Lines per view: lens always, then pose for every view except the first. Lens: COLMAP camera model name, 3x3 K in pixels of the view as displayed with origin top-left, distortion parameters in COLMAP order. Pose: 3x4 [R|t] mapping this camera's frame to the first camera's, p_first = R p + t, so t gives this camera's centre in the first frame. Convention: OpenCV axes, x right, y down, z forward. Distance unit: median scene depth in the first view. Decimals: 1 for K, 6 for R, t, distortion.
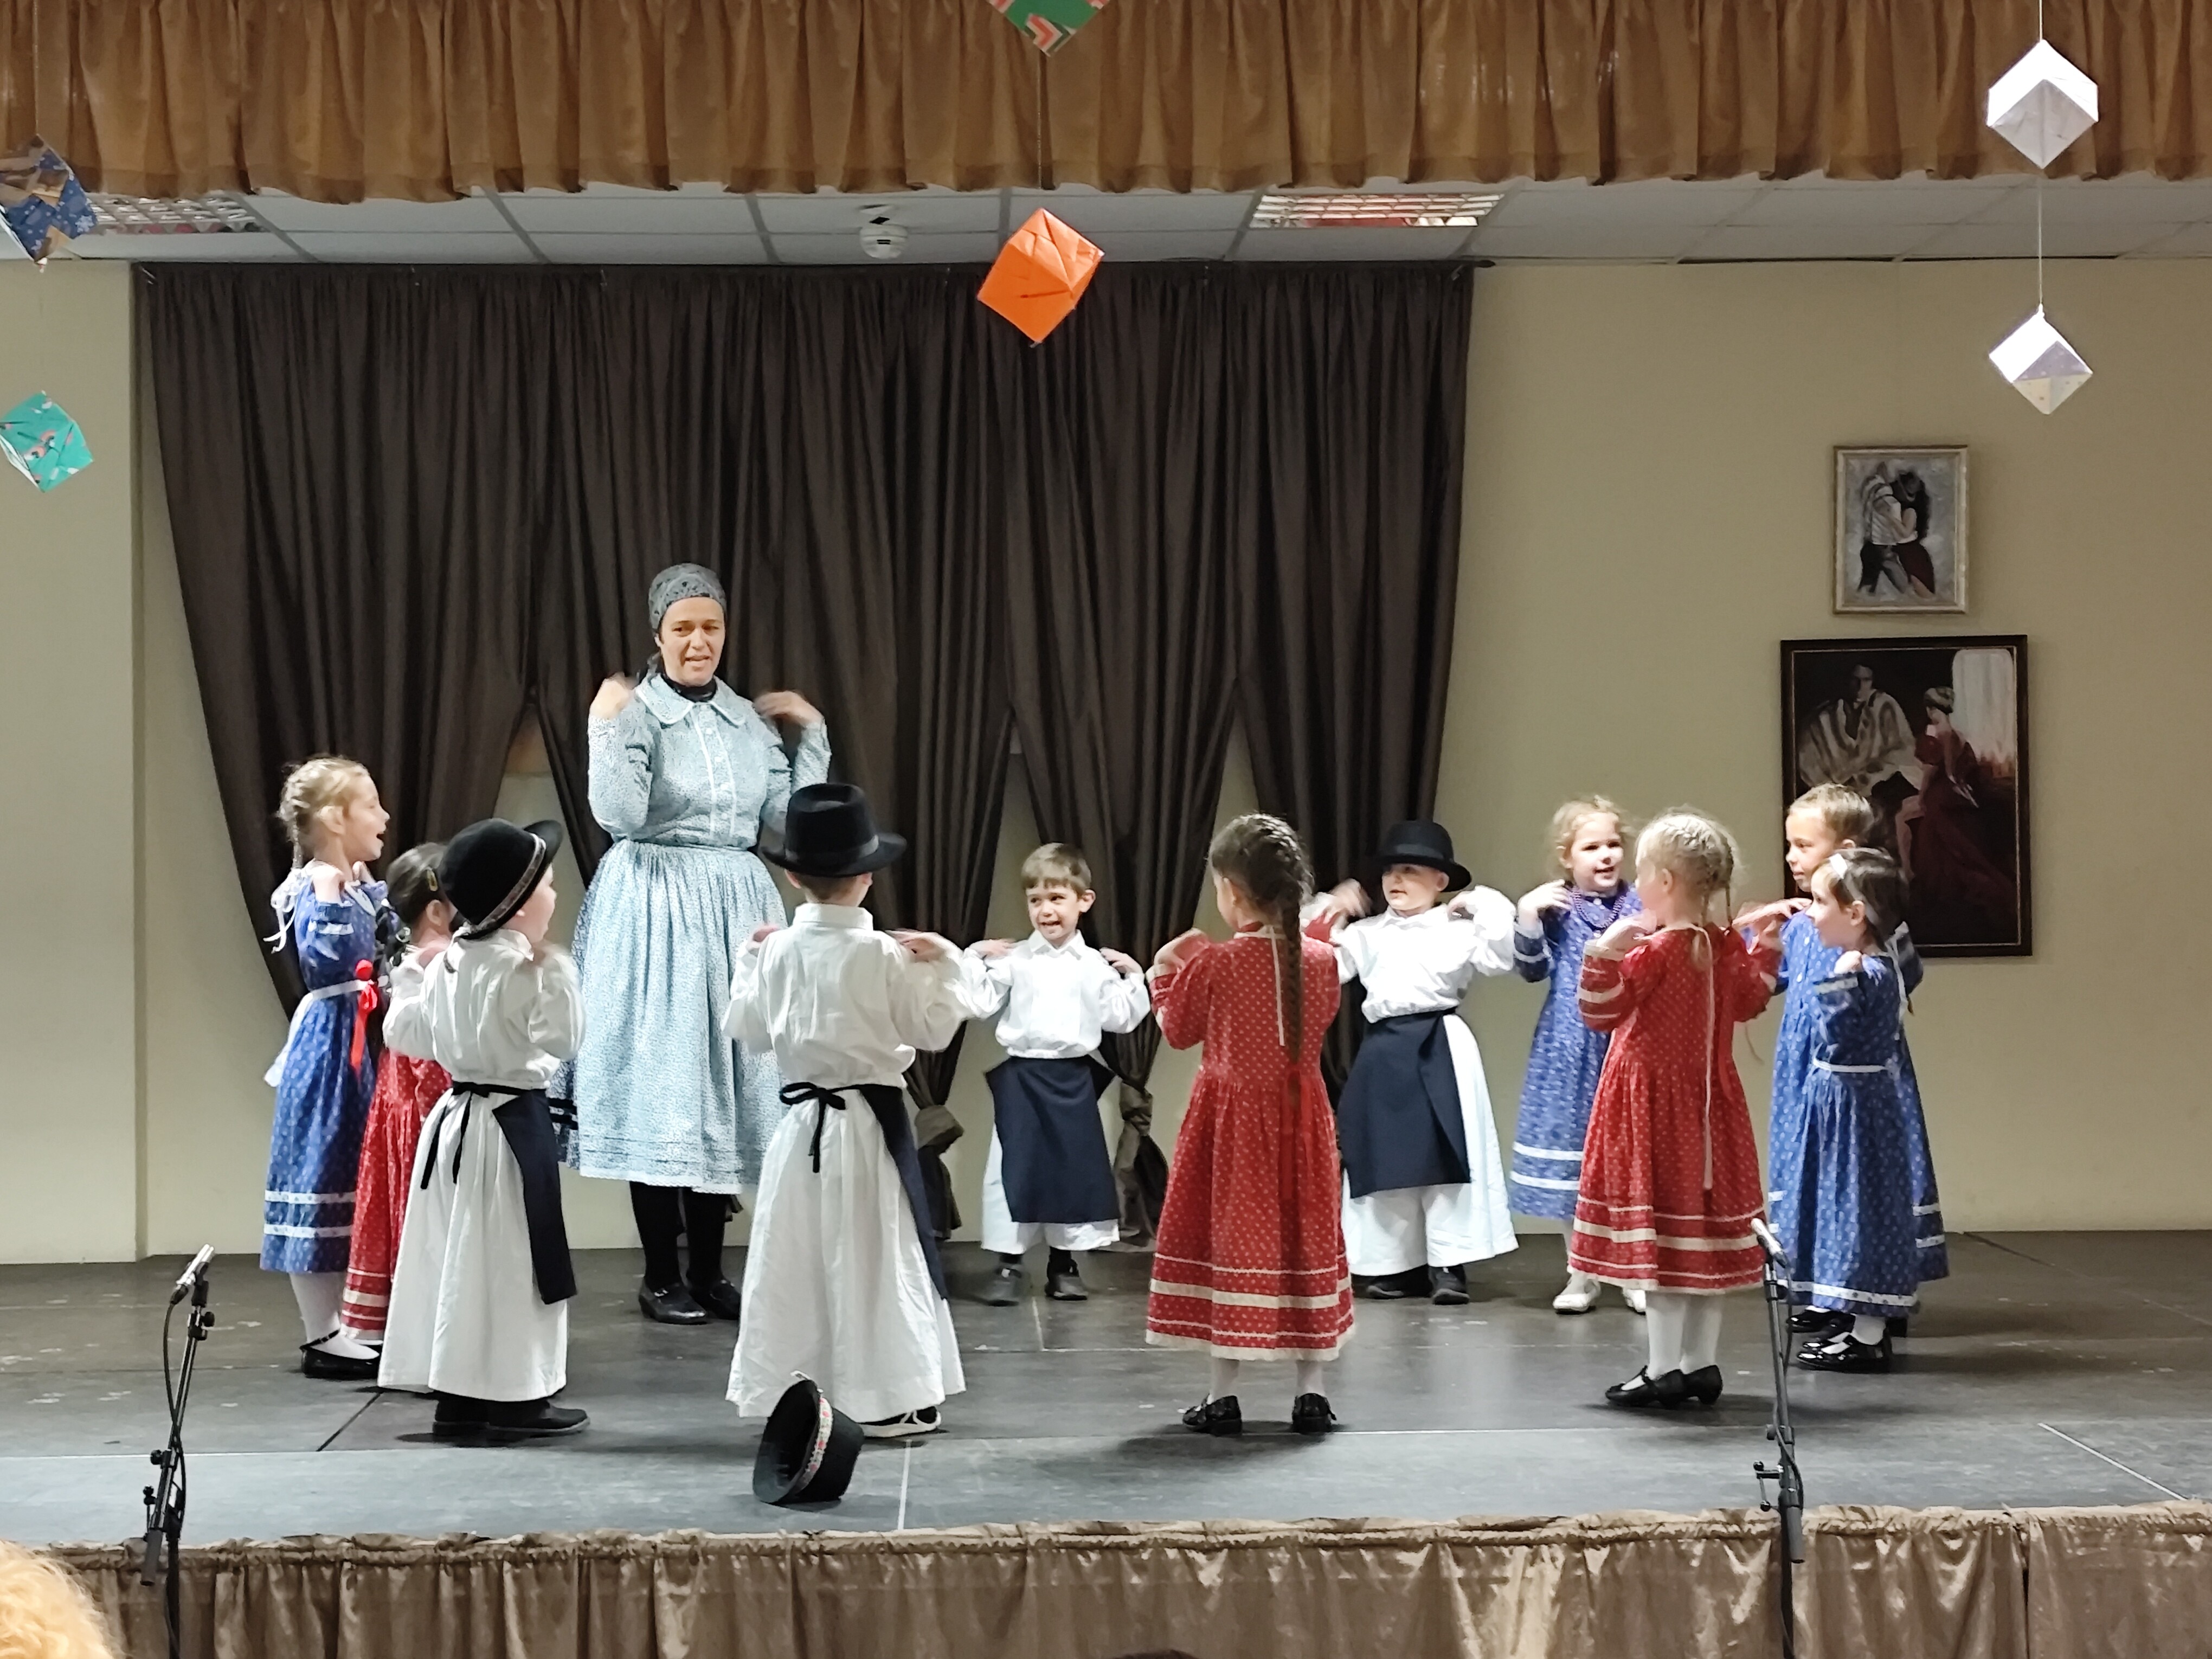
lens RADIAL K [[4190.5, 0, 1106.0], [0, 4190.5, 829.5], [0, 0, 1]] dist [0.140758, -0.443508]
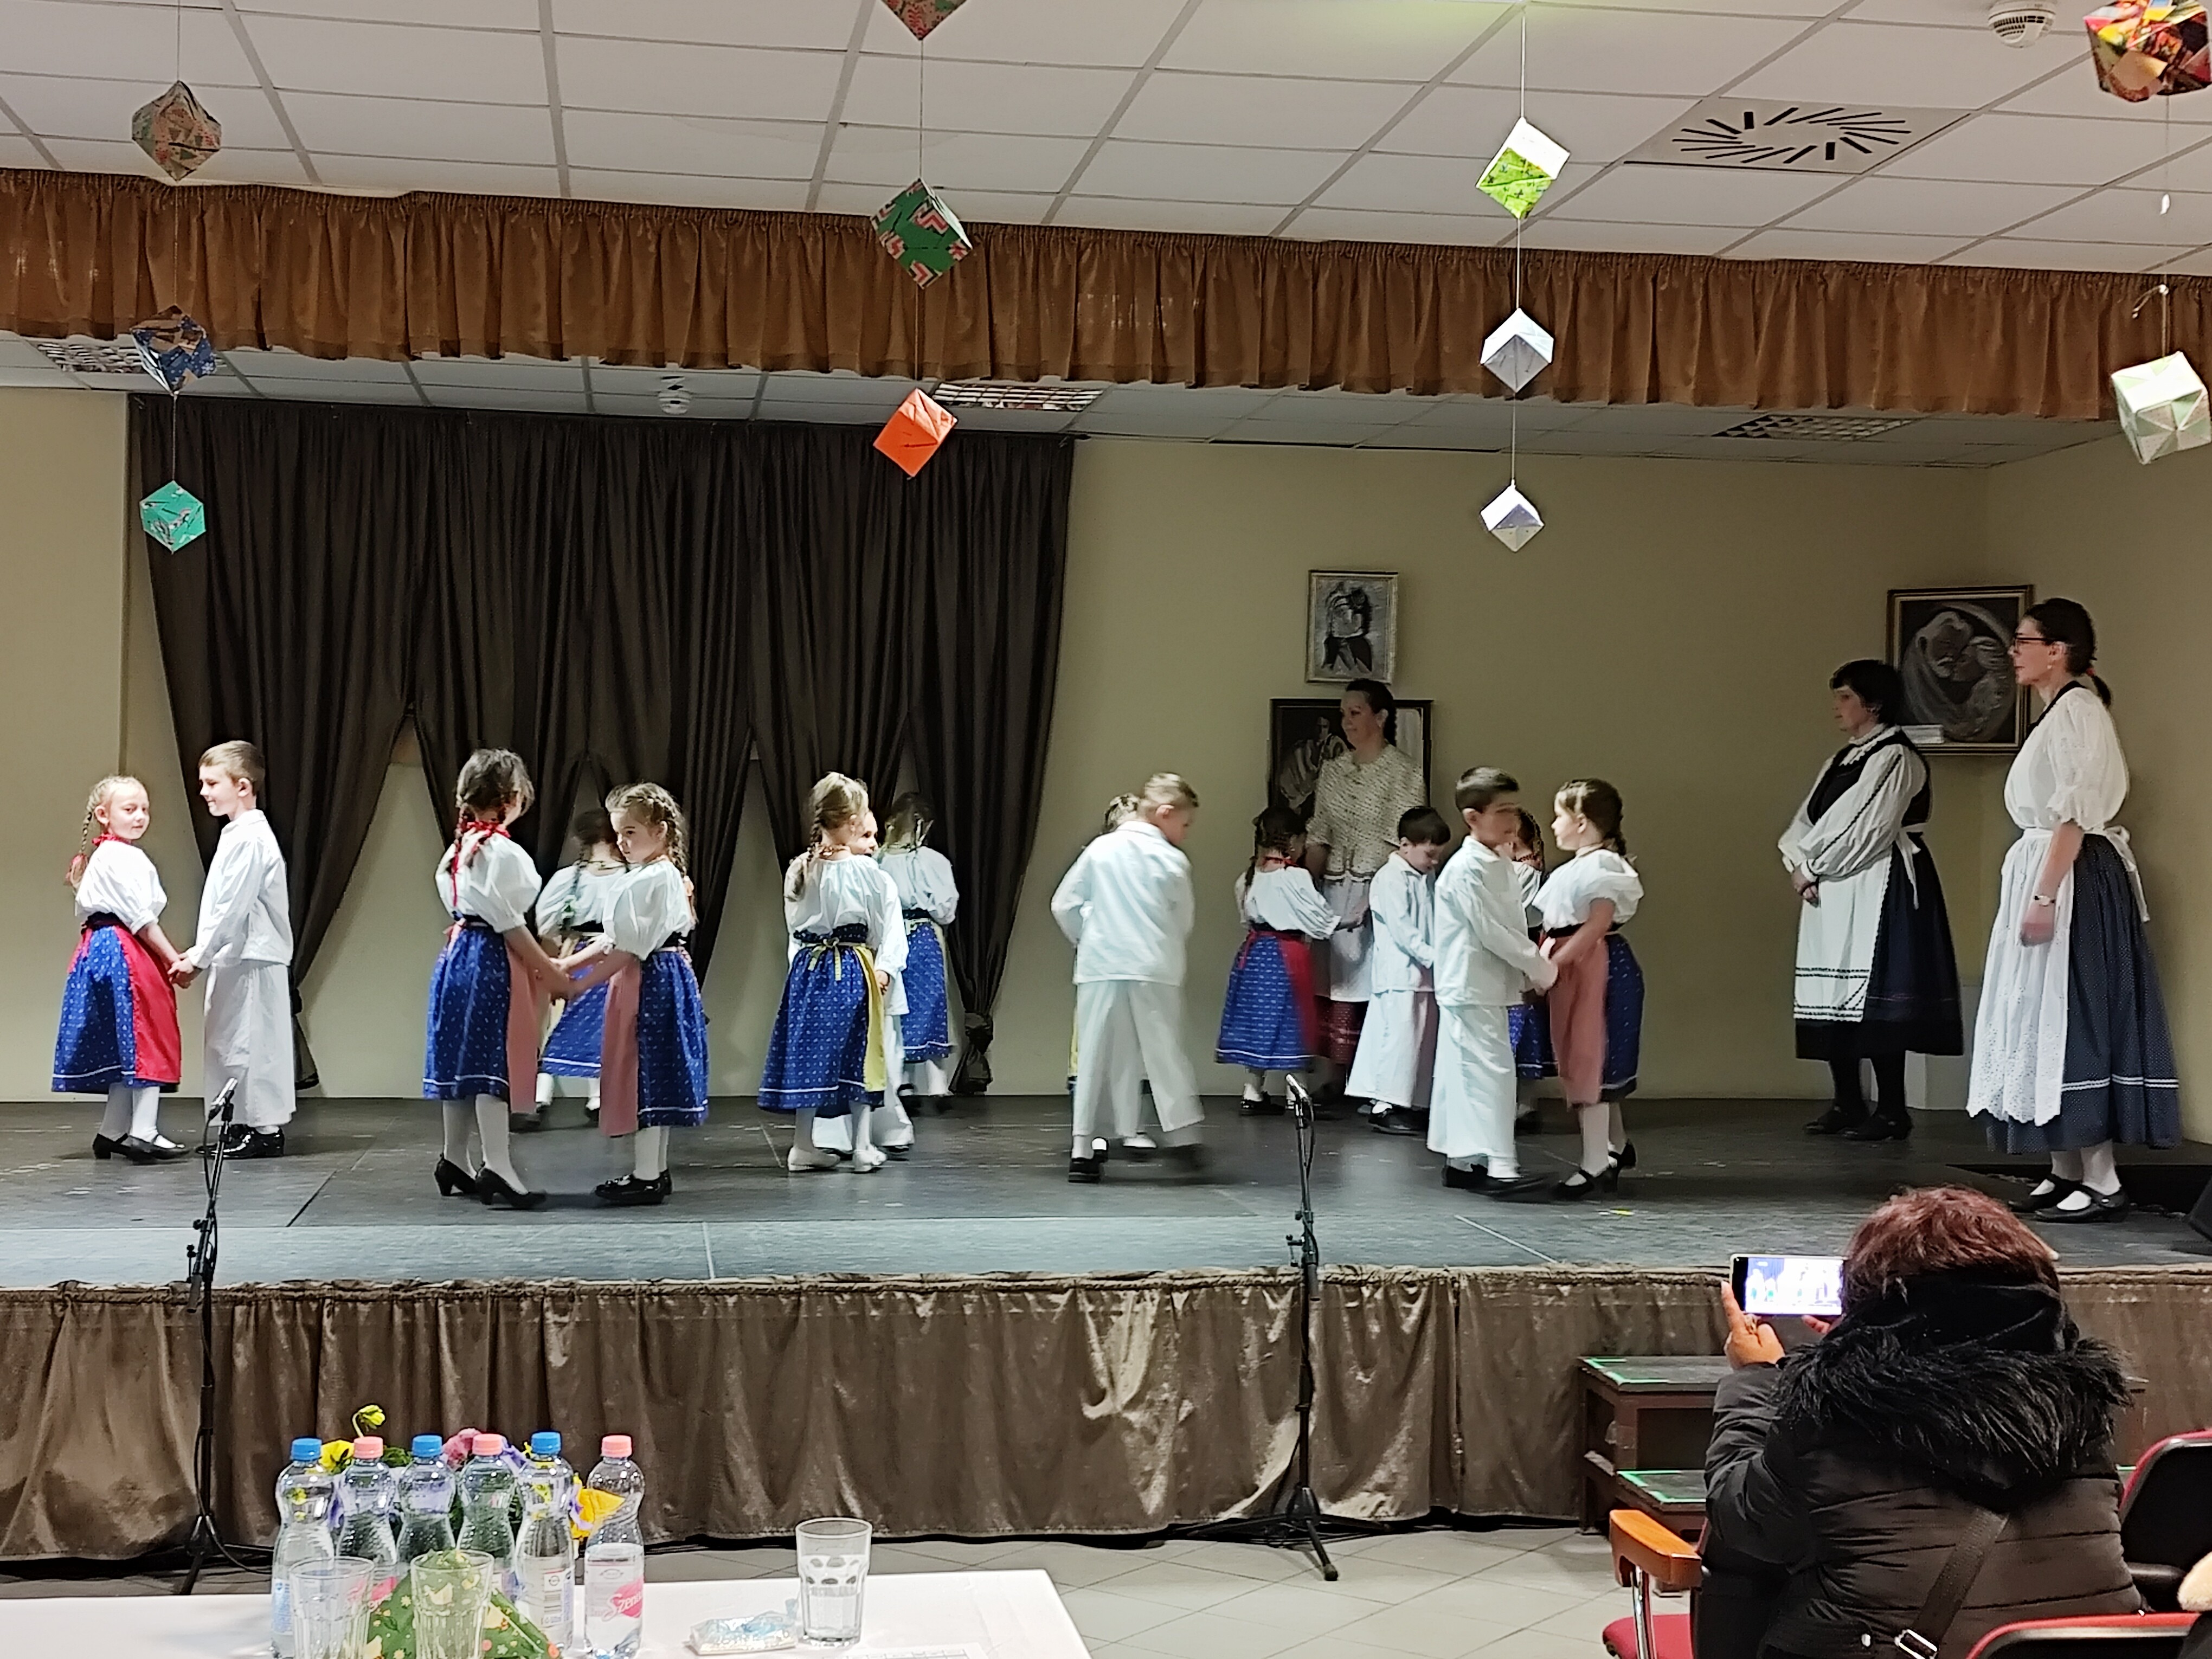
lens RADIAL K [[2923.9, 0, 1120.6], [0, 2923.9, 823.5], [0, 0, 1]] dist [0.149932, -0.444497]
pose [[0.991447, 0.025926, 0.127908, -0.043633], [-0.025764, 0.999664, -0.002924, 0.006570], [-0.127940, -0.000396, 0.991782, -0.039014]]
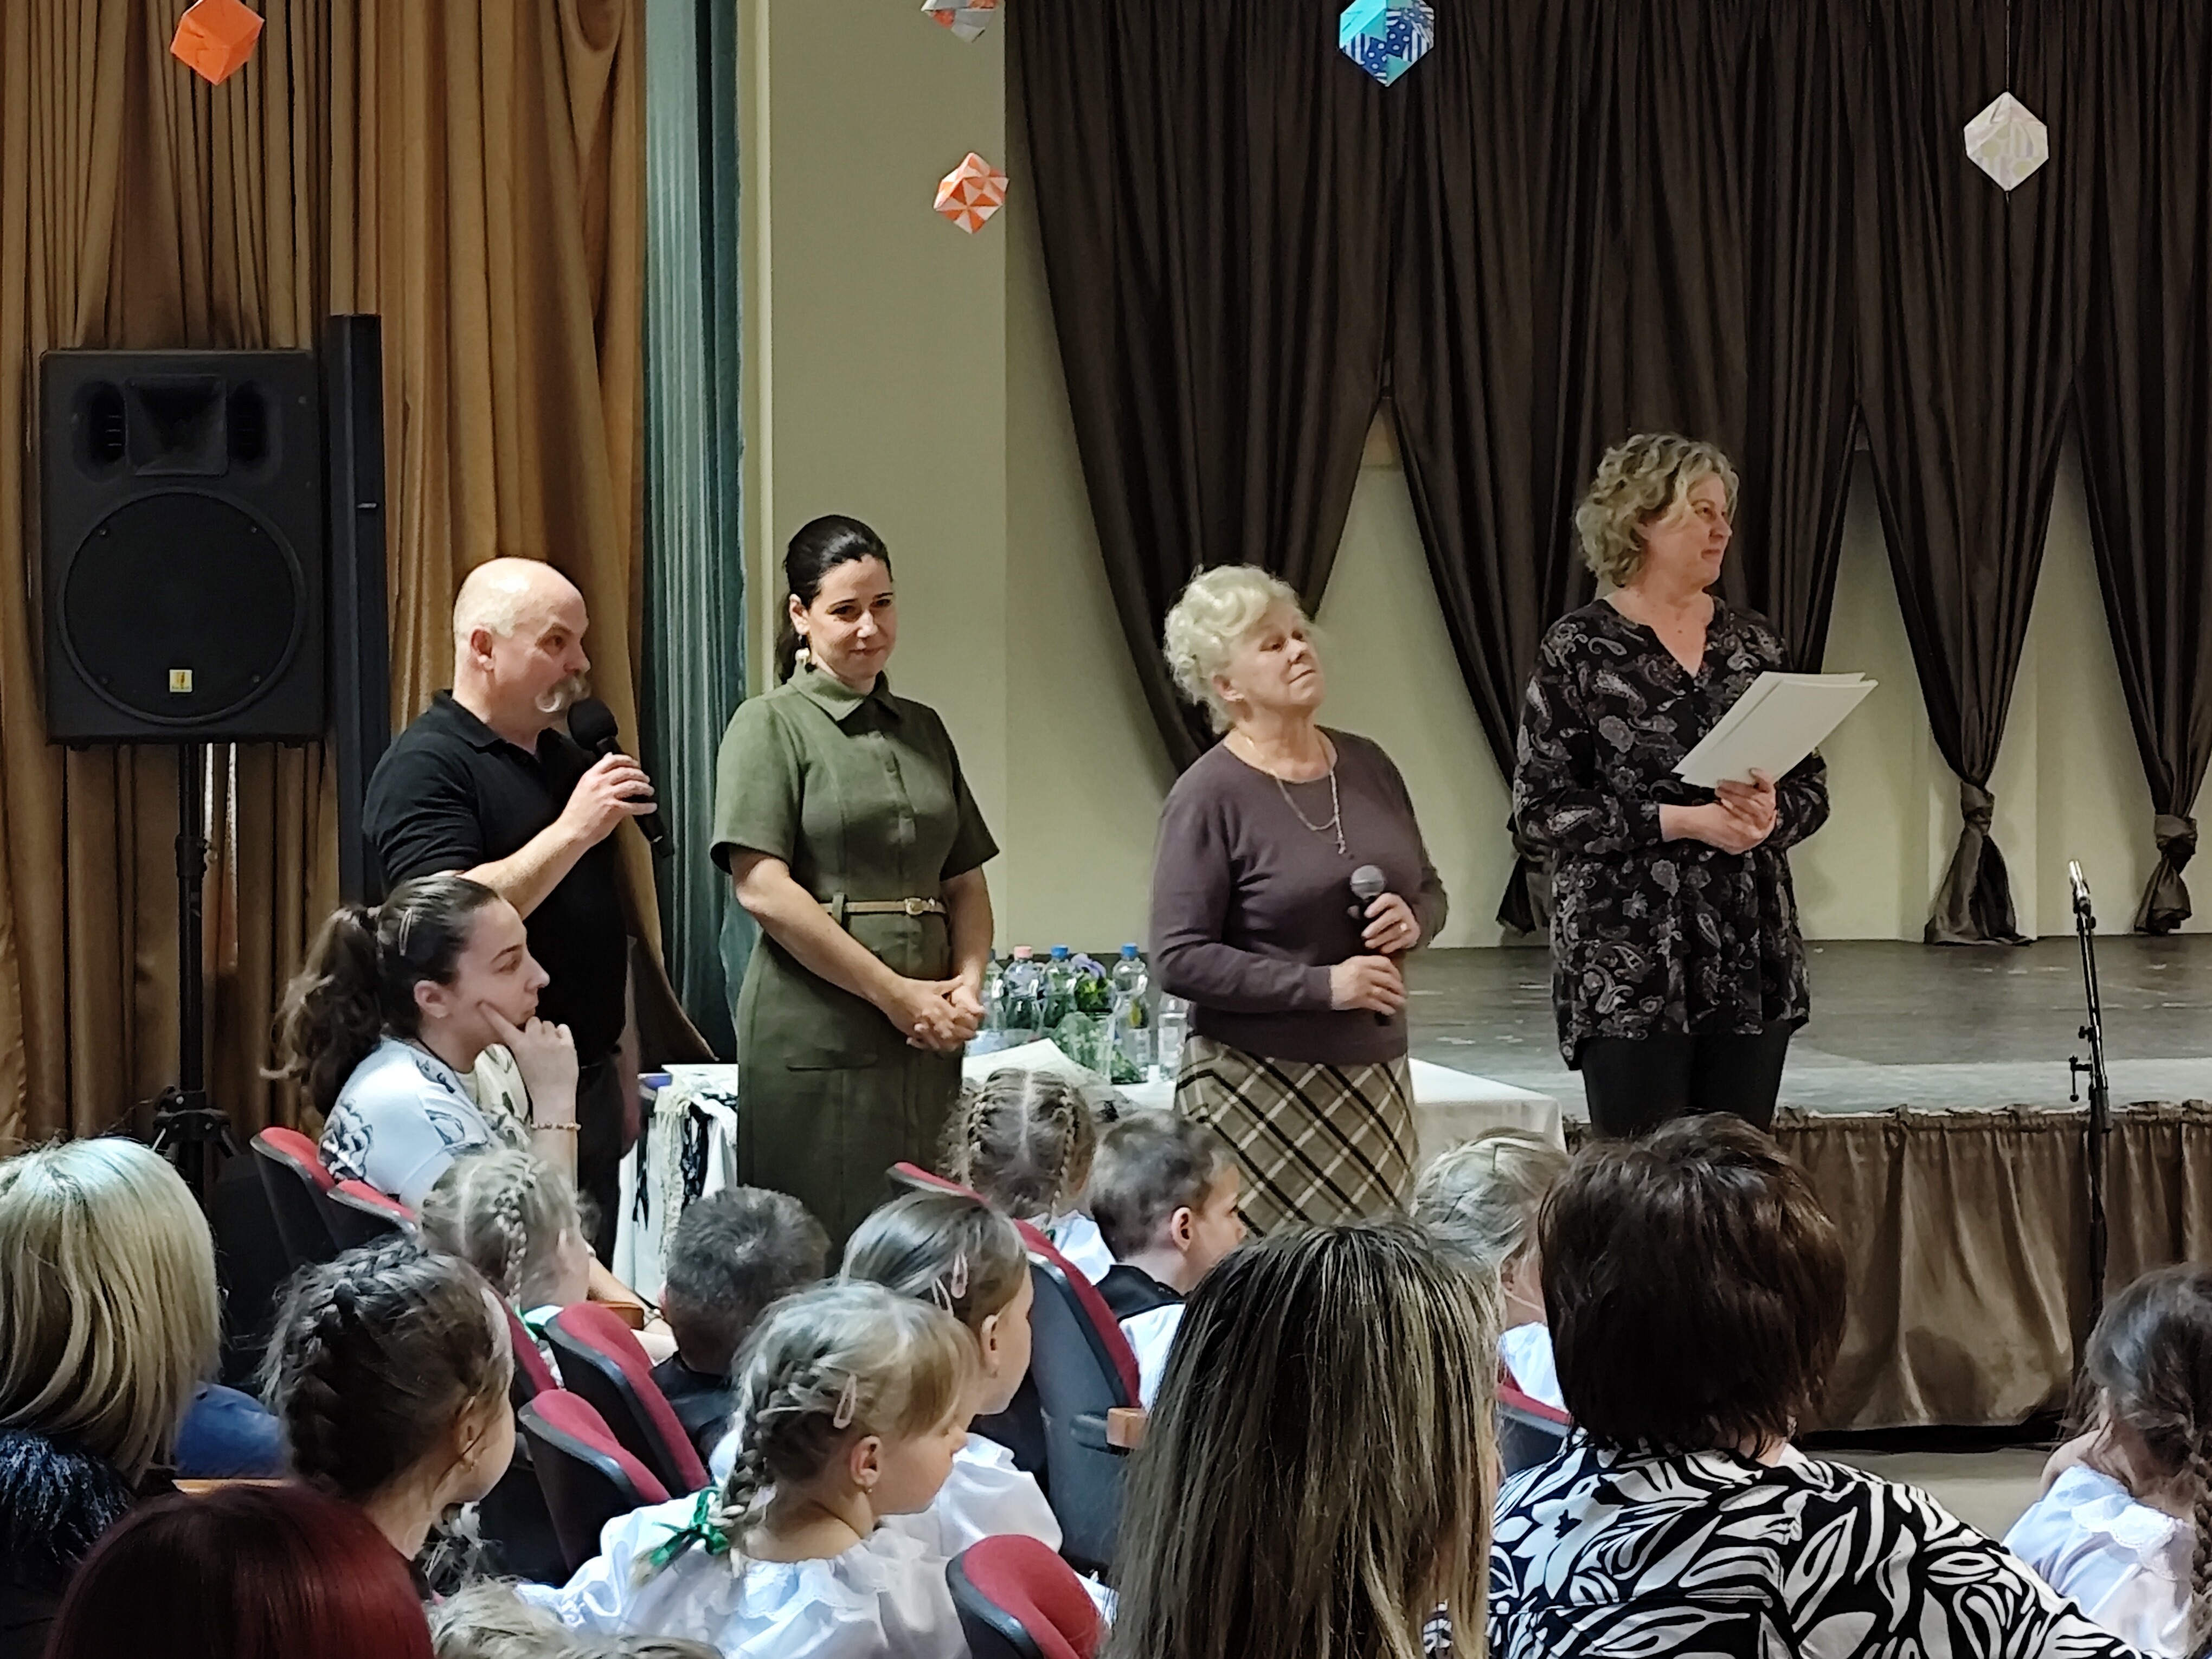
lens RADIAL K [[5713.7, 0, 1106.0], [0, 5713.7, 829.5], [0, 0, 1]] dist [-0.030787, -0.328642]
pose [[0.986635, -0.002305, 0.162928, -0.740471], [-0.005838, 0.998758, 0.049477, 0.010600], [-0.162840, -0.049767, 0.985397, -0.546900]]
